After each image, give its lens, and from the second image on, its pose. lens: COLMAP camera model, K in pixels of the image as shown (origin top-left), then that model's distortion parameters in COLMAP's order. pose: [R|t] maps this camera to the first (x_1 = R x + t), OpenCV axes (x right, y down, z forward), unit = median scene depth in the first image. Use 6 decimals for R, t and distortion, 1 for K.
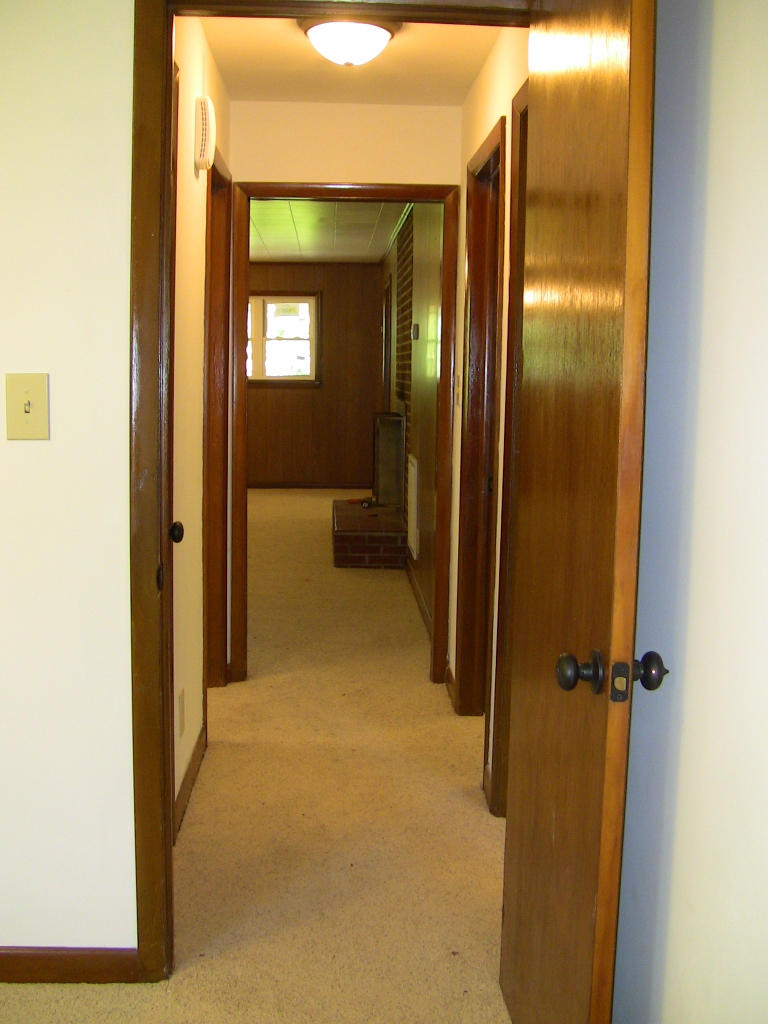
lens RADIAL K [[1198.9, 0, 384.0], [0, 1198.9, 512.0], [0, 0, 1]] dist [-0.216249, 0.217350]
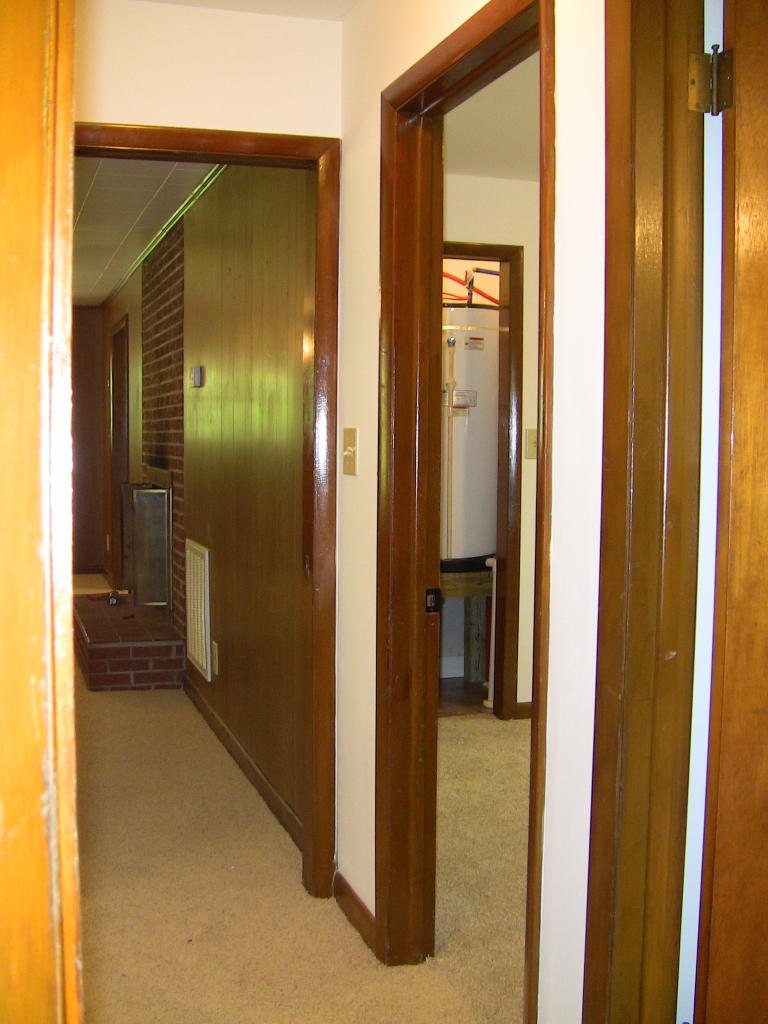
lens RADIAL K [[1198.9, 0, 384.0], [0, 1198.9, 512.0], [0, 0, 1]] dist [-0.216249, 0.217350]
pose [[0.963977, -0.027208, 0.264590, -0.055842], [0.041317, 0.997997, -0.047907, -0.022955], [-0.262757, 0.057113, 0.963170, 0.231510]]
